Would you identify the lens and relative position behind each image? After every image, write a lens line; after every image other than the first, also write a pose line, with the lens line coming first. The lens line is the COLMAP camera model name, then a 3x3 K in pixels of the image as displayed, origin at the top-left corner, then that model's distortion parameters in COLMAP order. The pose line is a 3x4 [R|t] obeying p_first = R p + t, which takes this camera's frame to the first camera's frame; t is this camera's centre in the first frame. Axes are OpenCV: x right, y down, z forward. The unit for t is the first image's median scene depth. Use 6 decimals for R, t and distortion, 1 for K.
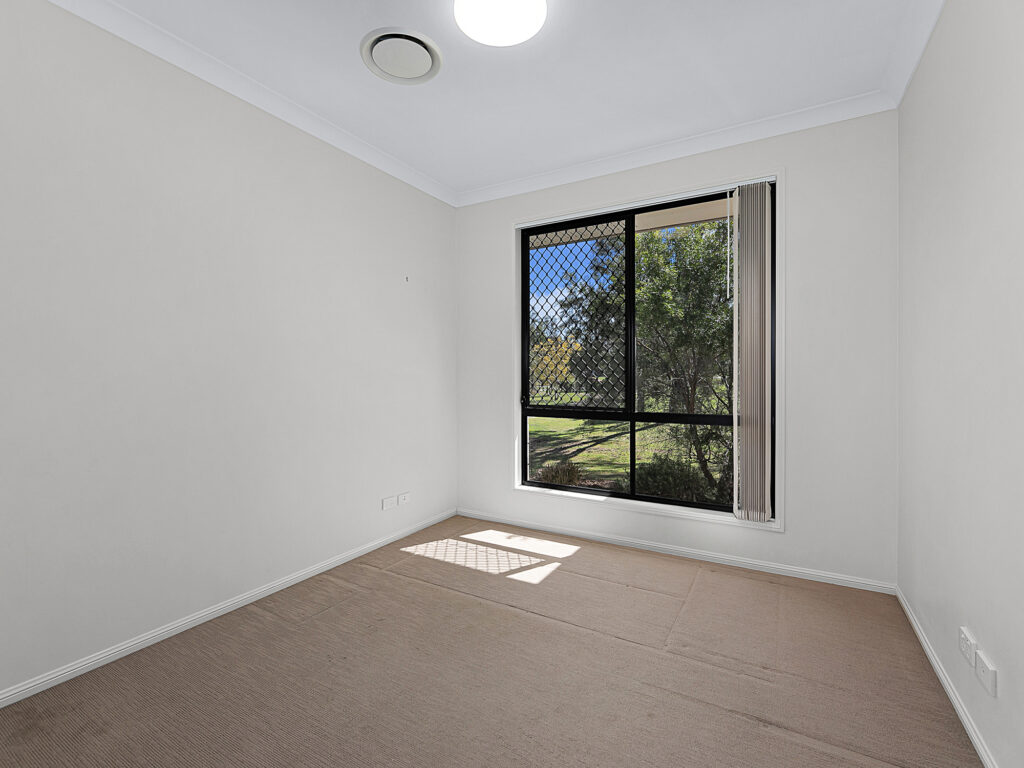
lens RADIAL K [[470.1, 0, 509.9], [0, 470.1, 376.2], [0, 0, 1]] dist [-0.004433, -0.000815]
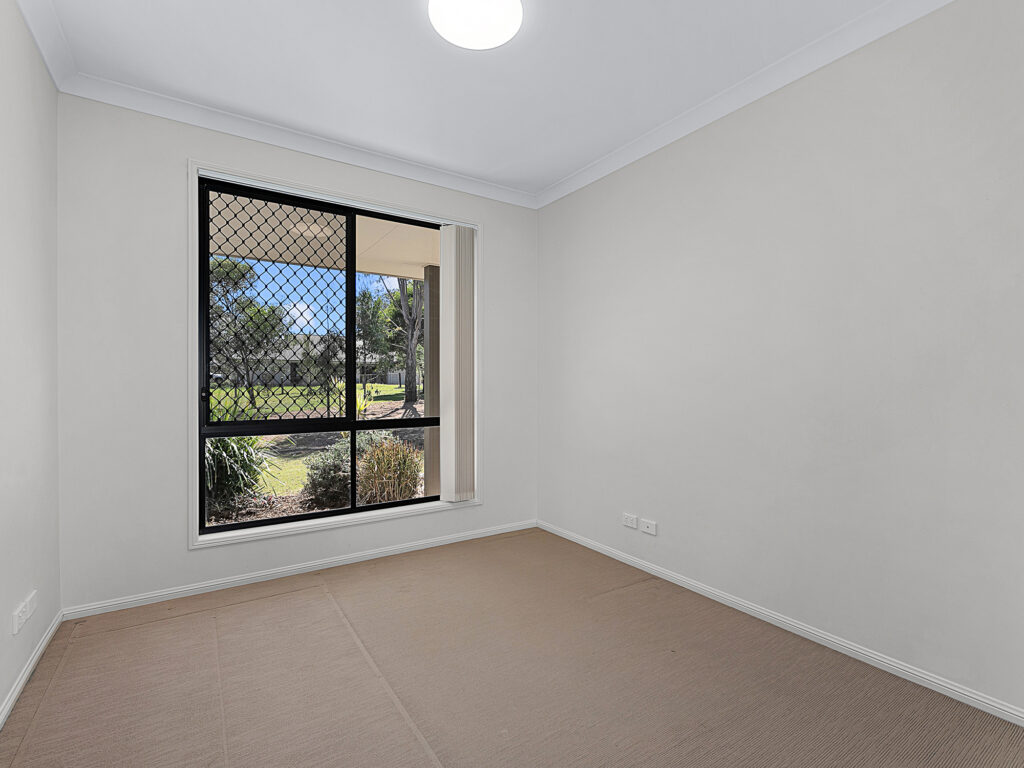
lens RADIAL K [[480.3, 0, 513.2], [0, 480.3, 380.1], [0, 0, 1]] dist [0.011165, -0.000573]
pose [[0.444804, 0.006119, 0.895607, -0.467675], [-0.000763, 0.999979, -0.006453, 0.000434], [-0.895628, 0.002186, 0.444799, 0.273584]]
